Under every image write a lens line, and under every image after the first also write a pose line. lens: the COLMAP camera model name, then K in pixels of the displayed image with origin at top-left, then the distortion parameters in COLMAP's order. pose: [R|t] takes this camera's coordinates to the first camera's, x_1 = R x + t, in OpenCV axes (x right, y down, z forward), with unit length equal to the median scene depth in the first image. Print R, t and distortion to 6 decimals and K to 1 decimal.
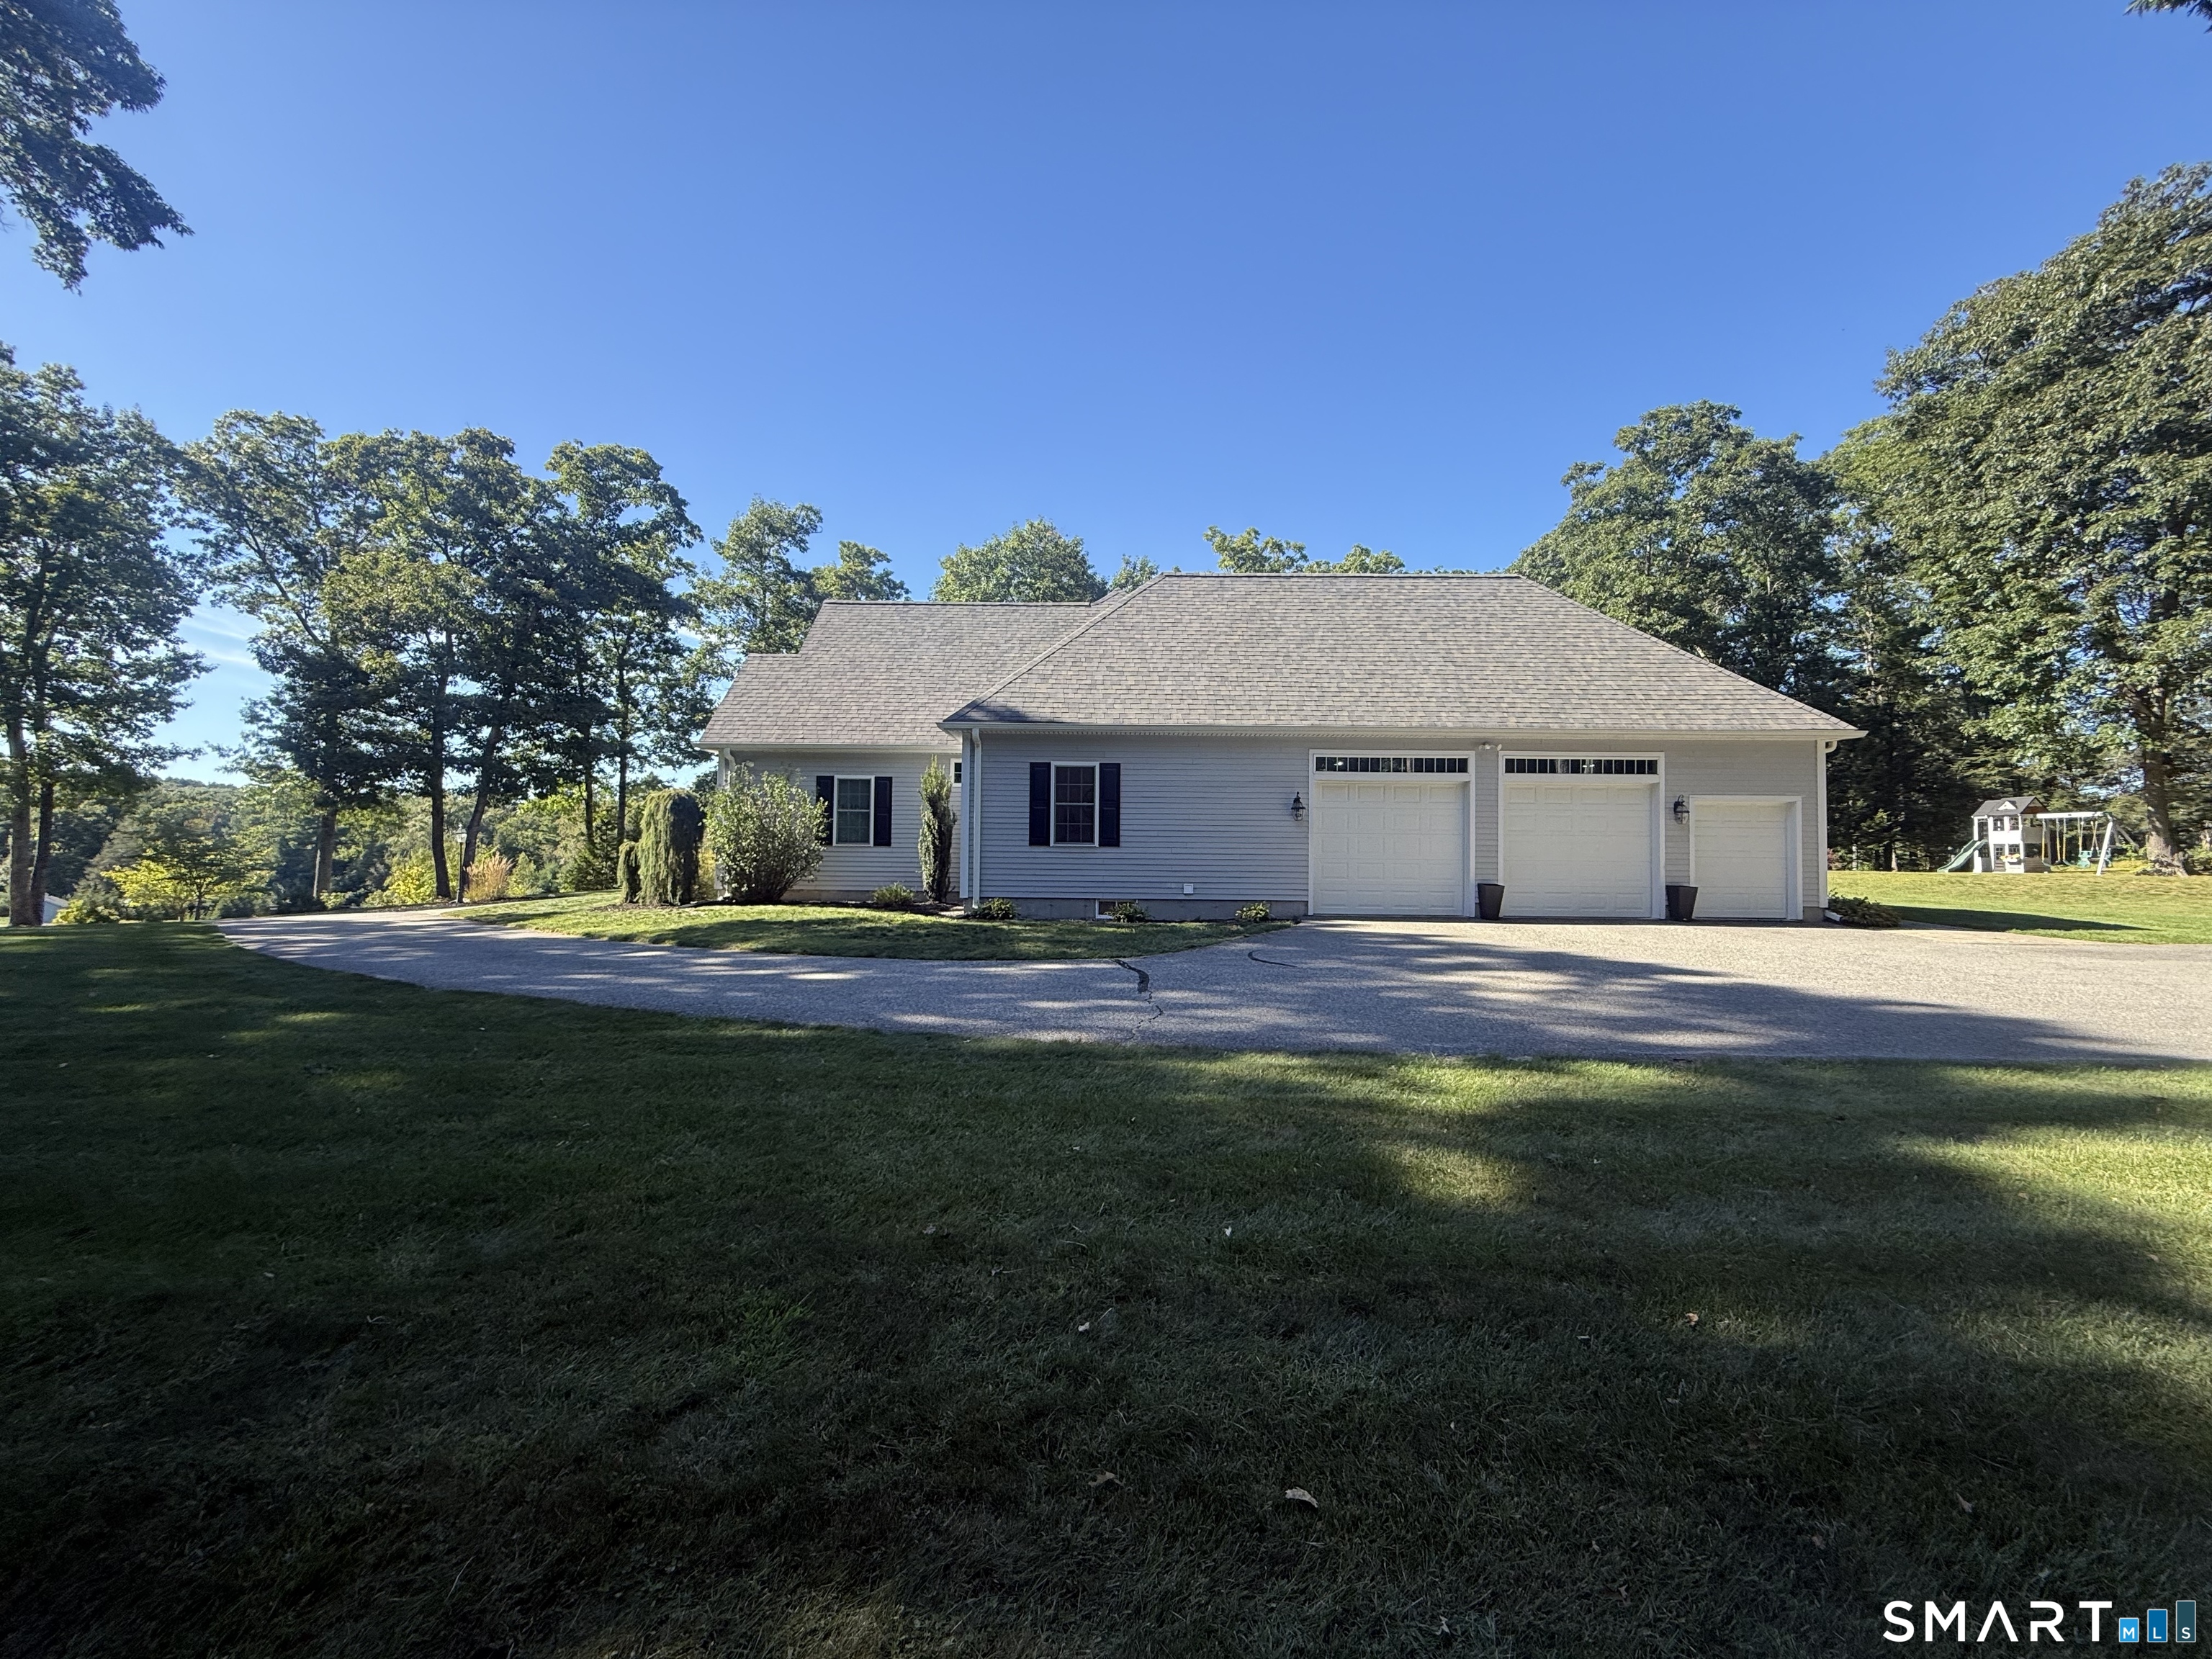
lens RADIAL K [[872.5, 0, 1106.0], [0, 872.5, 829.5], [0, 0, 1]] dist [-0.000901, -0.000353]
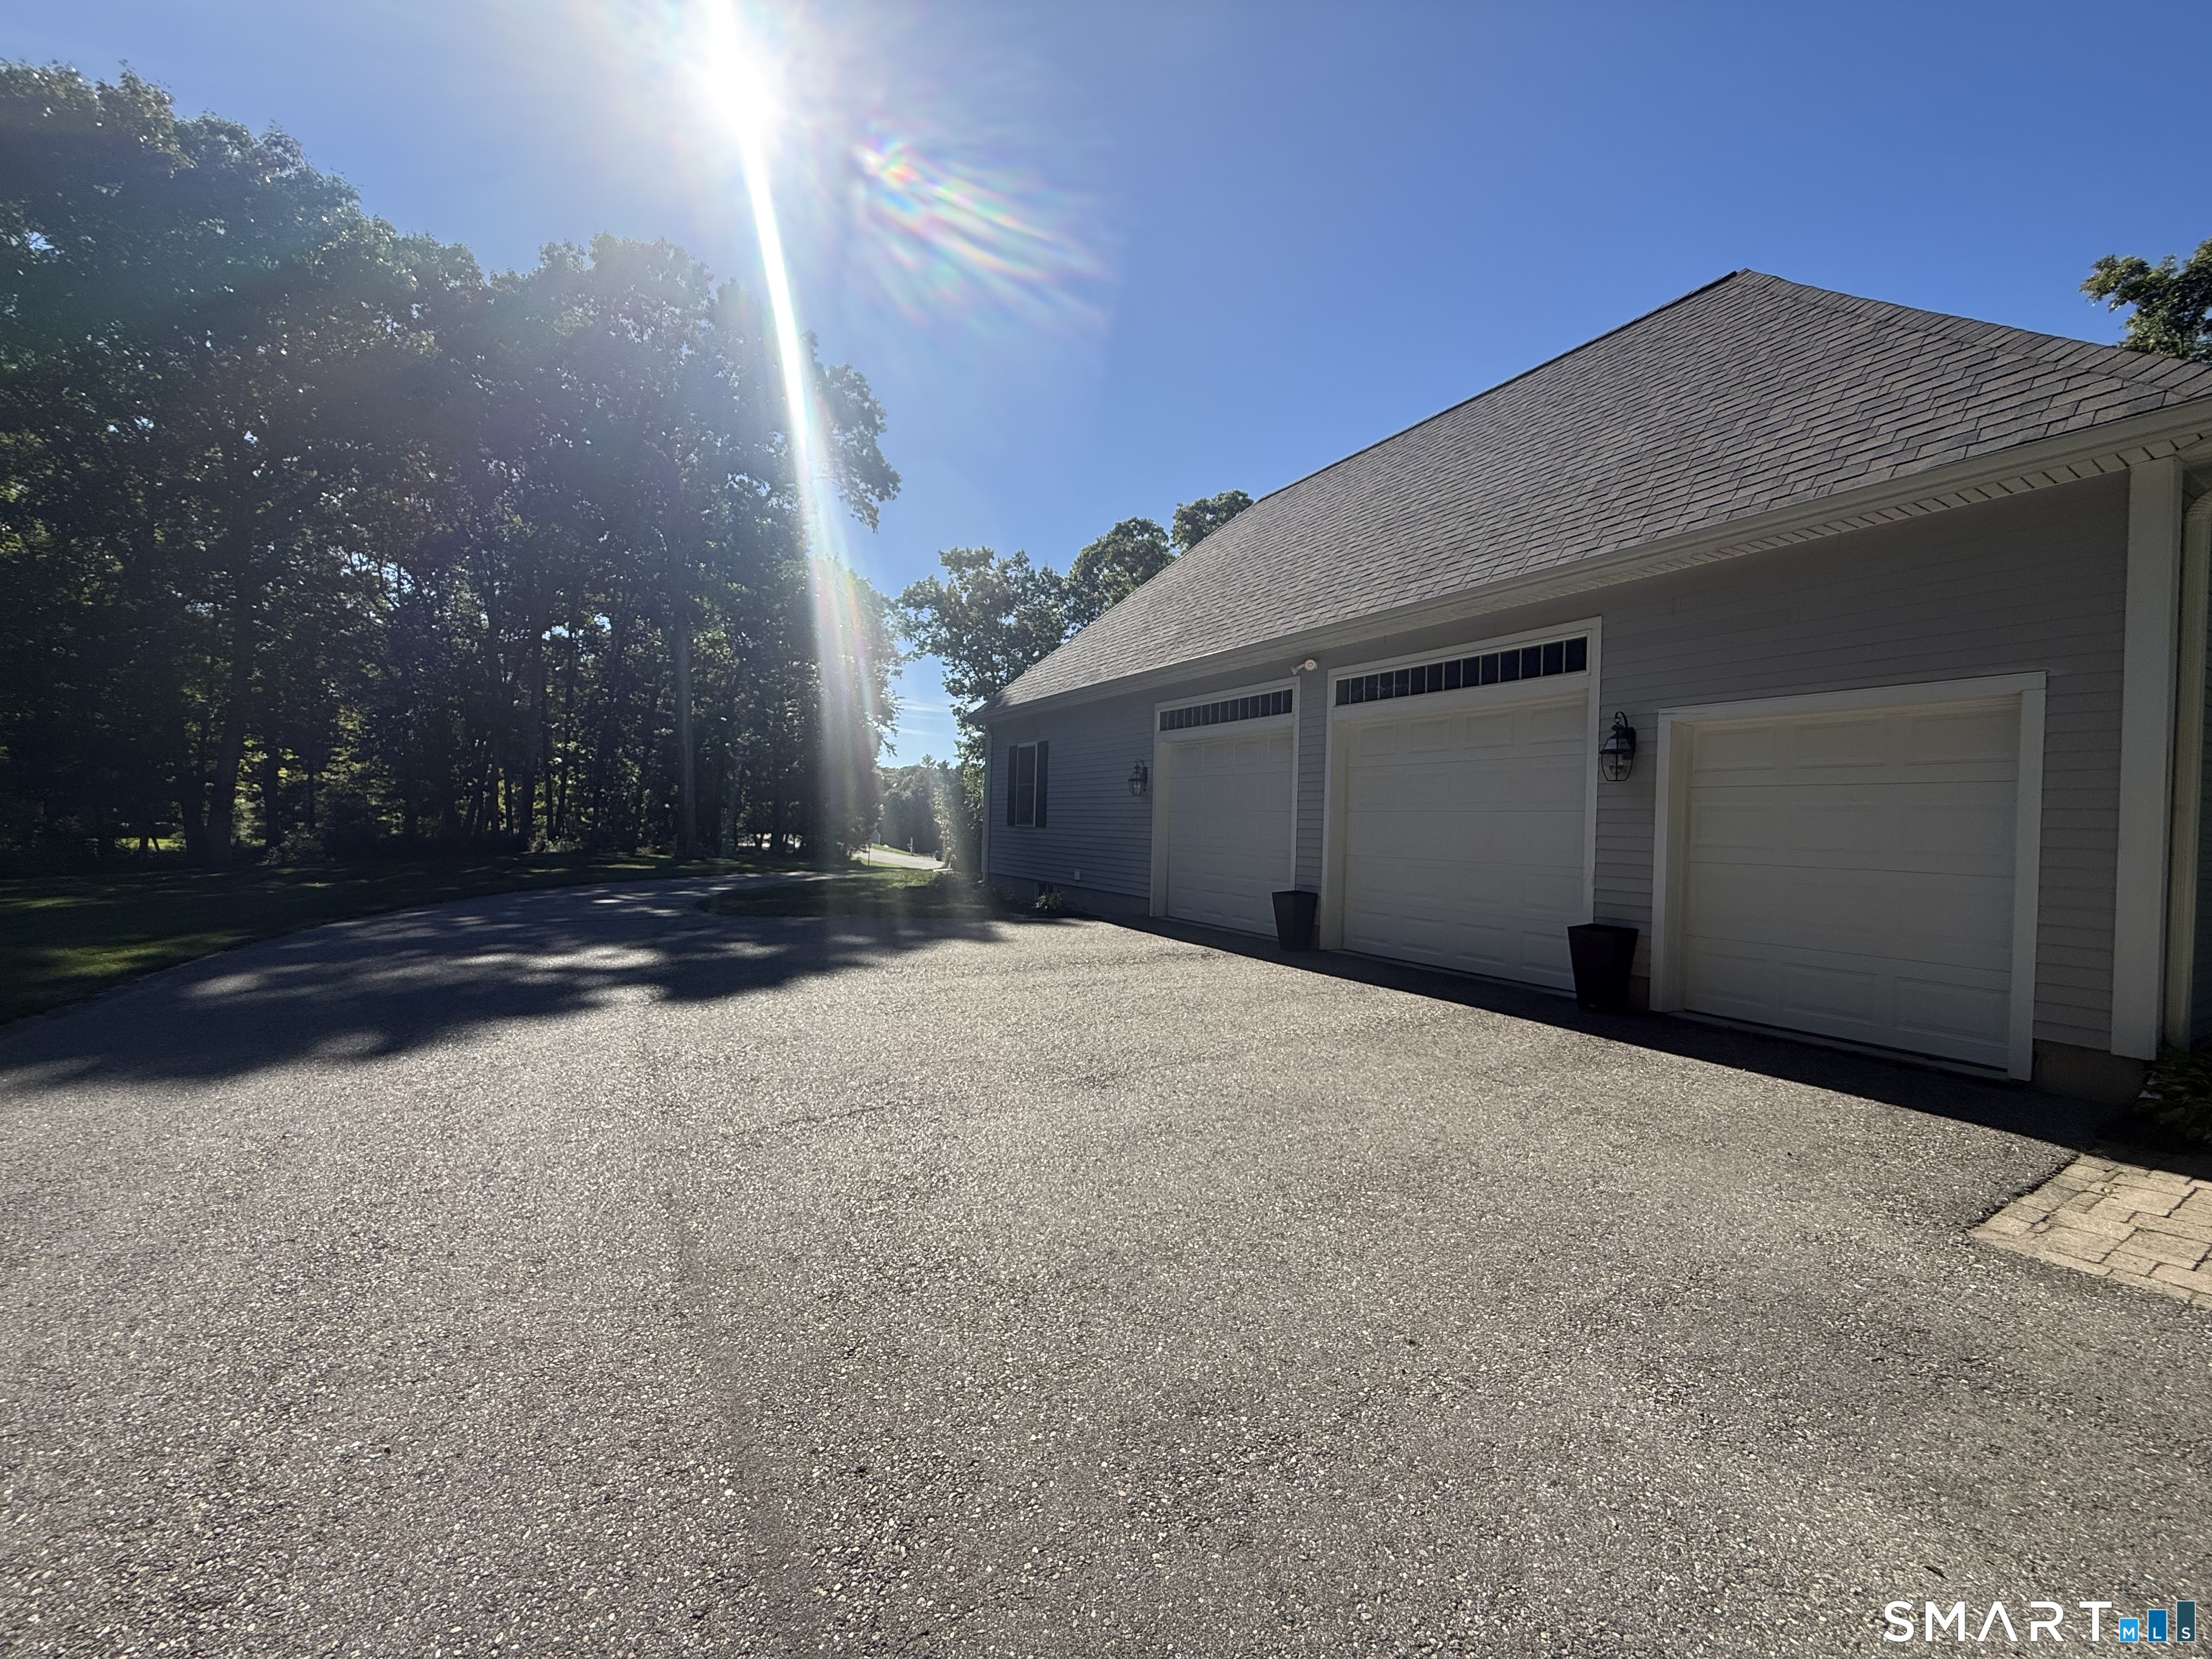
lens RADIAL K [[872.5, 0, 1106.0], [0, 872.5, 829.5], [0, 0, 1]] dist [-0.000901, -0.000353]
pose [[0.494055, 0.011297, -0.869357, 0.890230], [0.002860, 0.999889, 0.014619, 0.009480], [0.869426, -0.009709, 0.493968, 0.569858]]
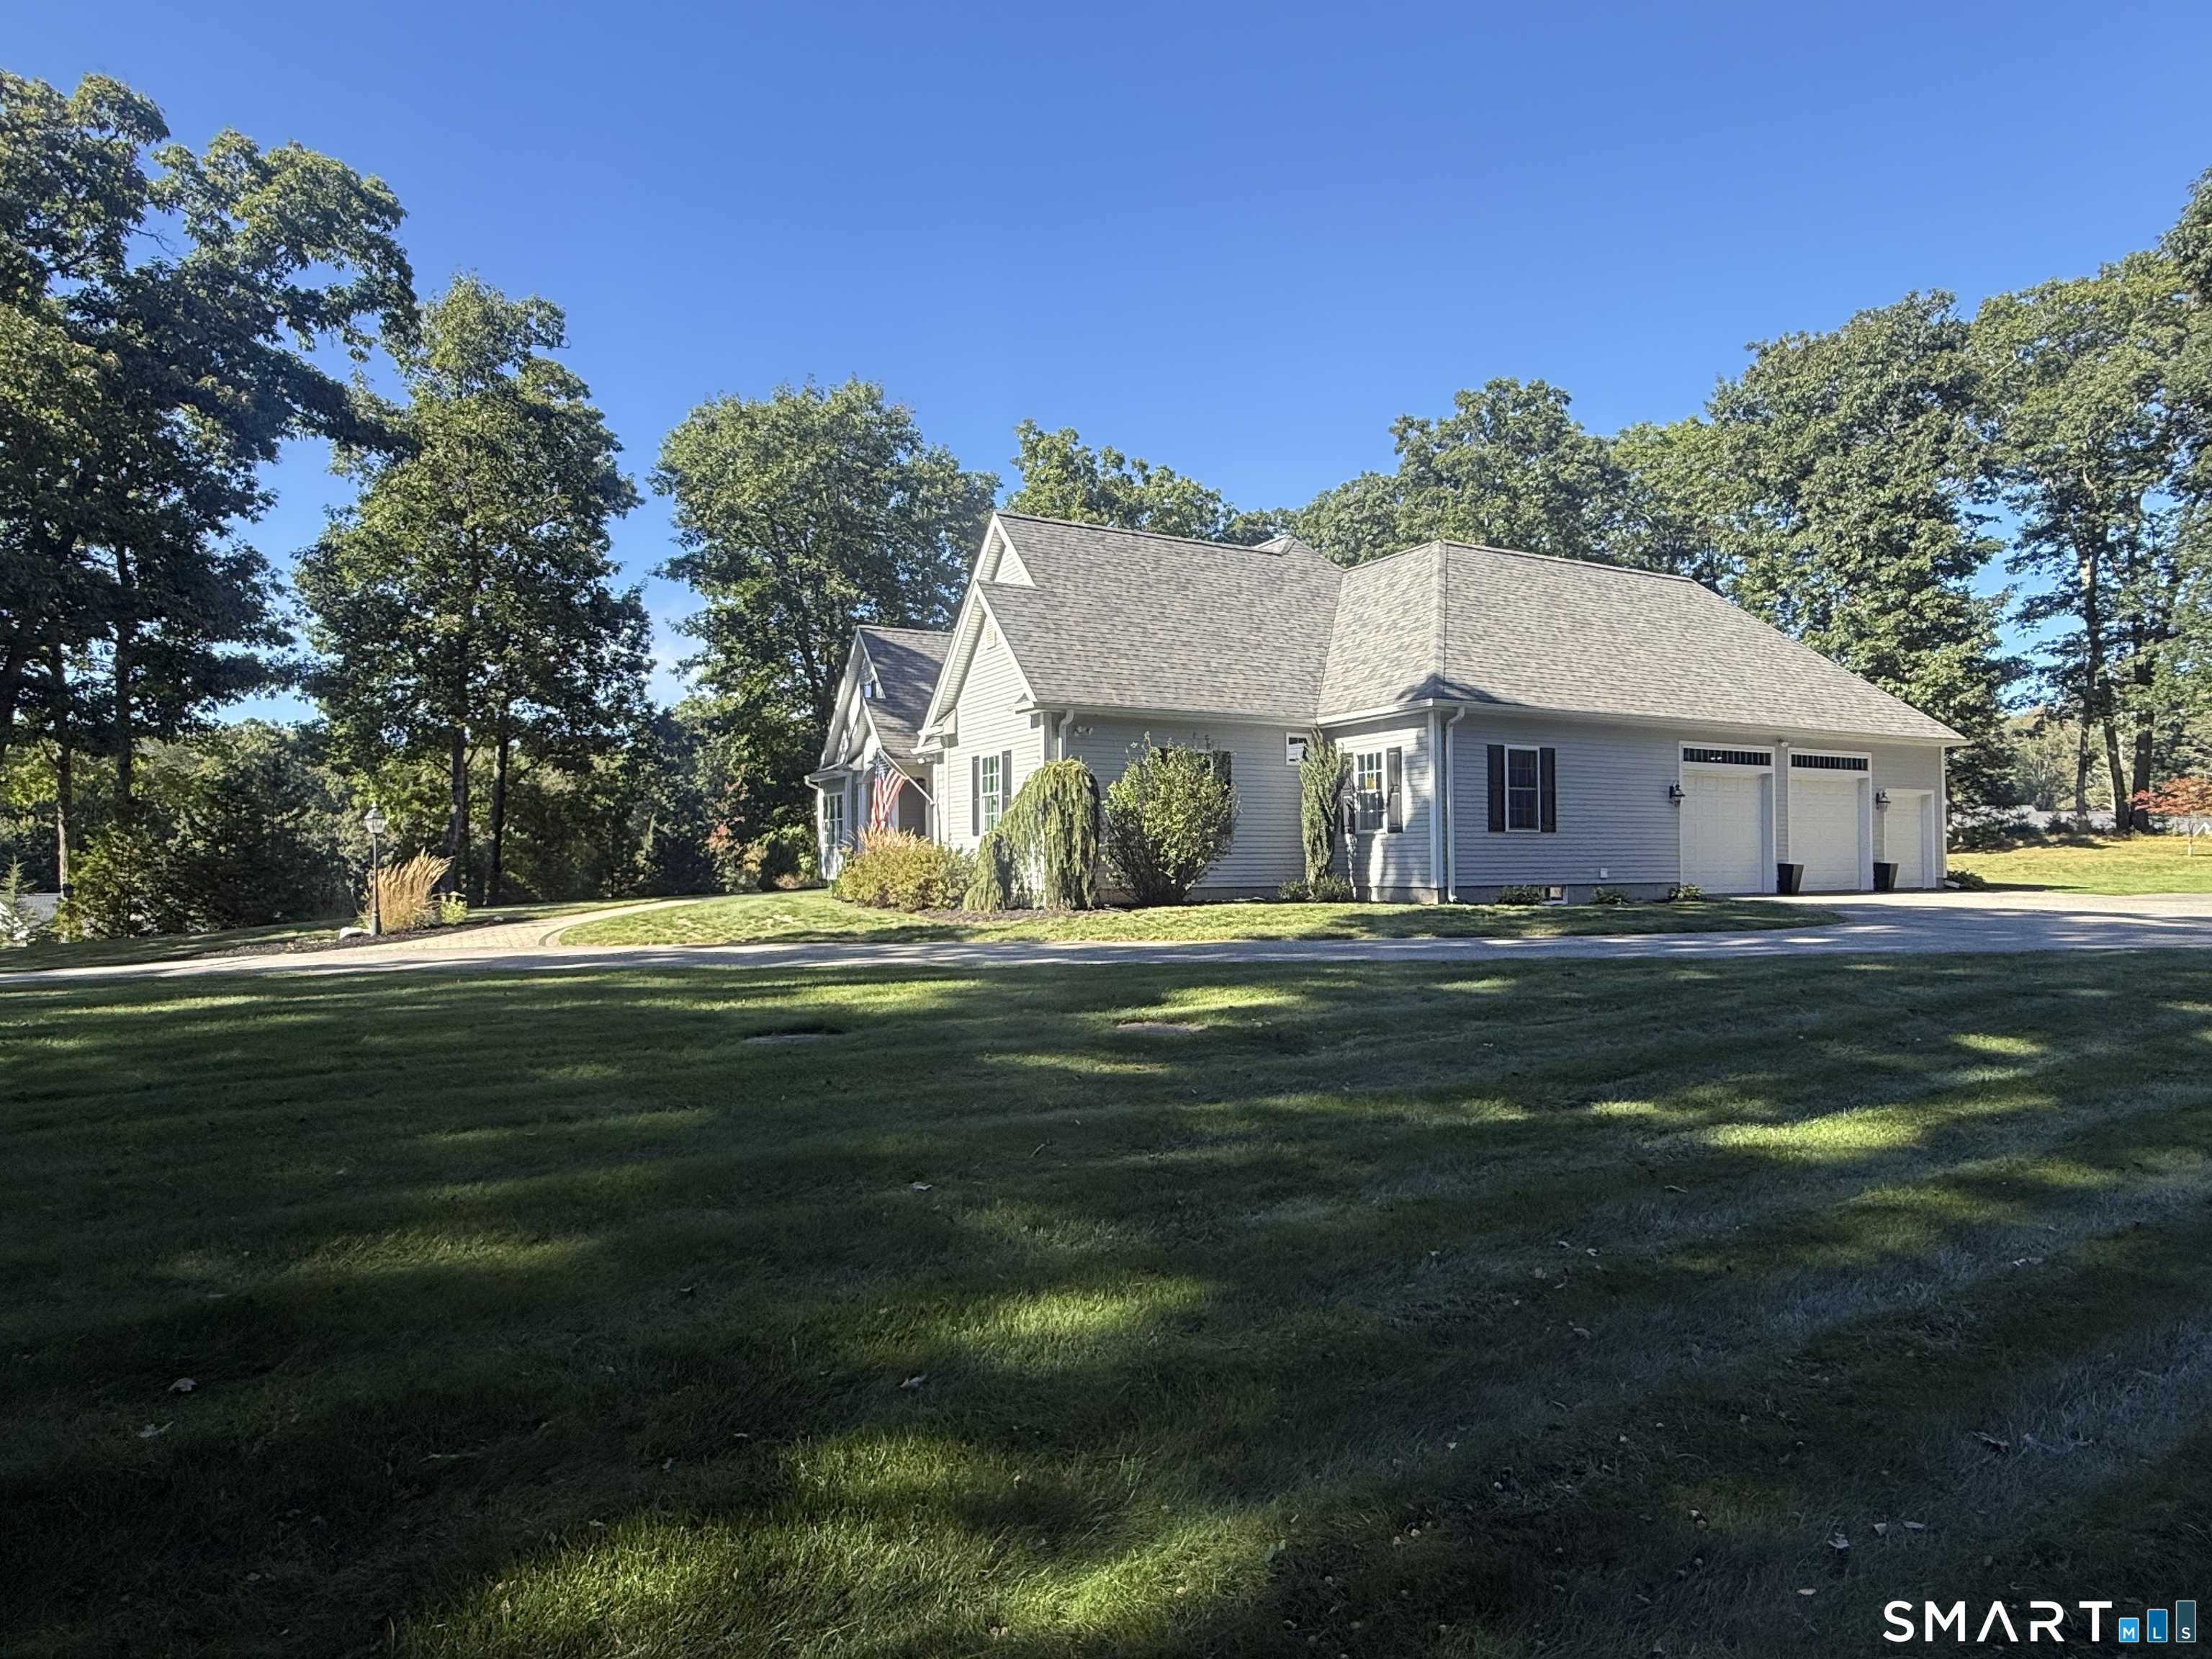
lens RADIAL K [[1283.3, 0, 1106.0], [0, 1283.3, 829.5], [0, 0, 1]] dist [-0.002603, 0.000303]
pose [[0.865673, -0.002375, 0.500604, -1.154006], [-0.001189, 0.999976, 0.006800, 0.006997], [-0.500608, -0.006482, 0.865650, -0.007626]]
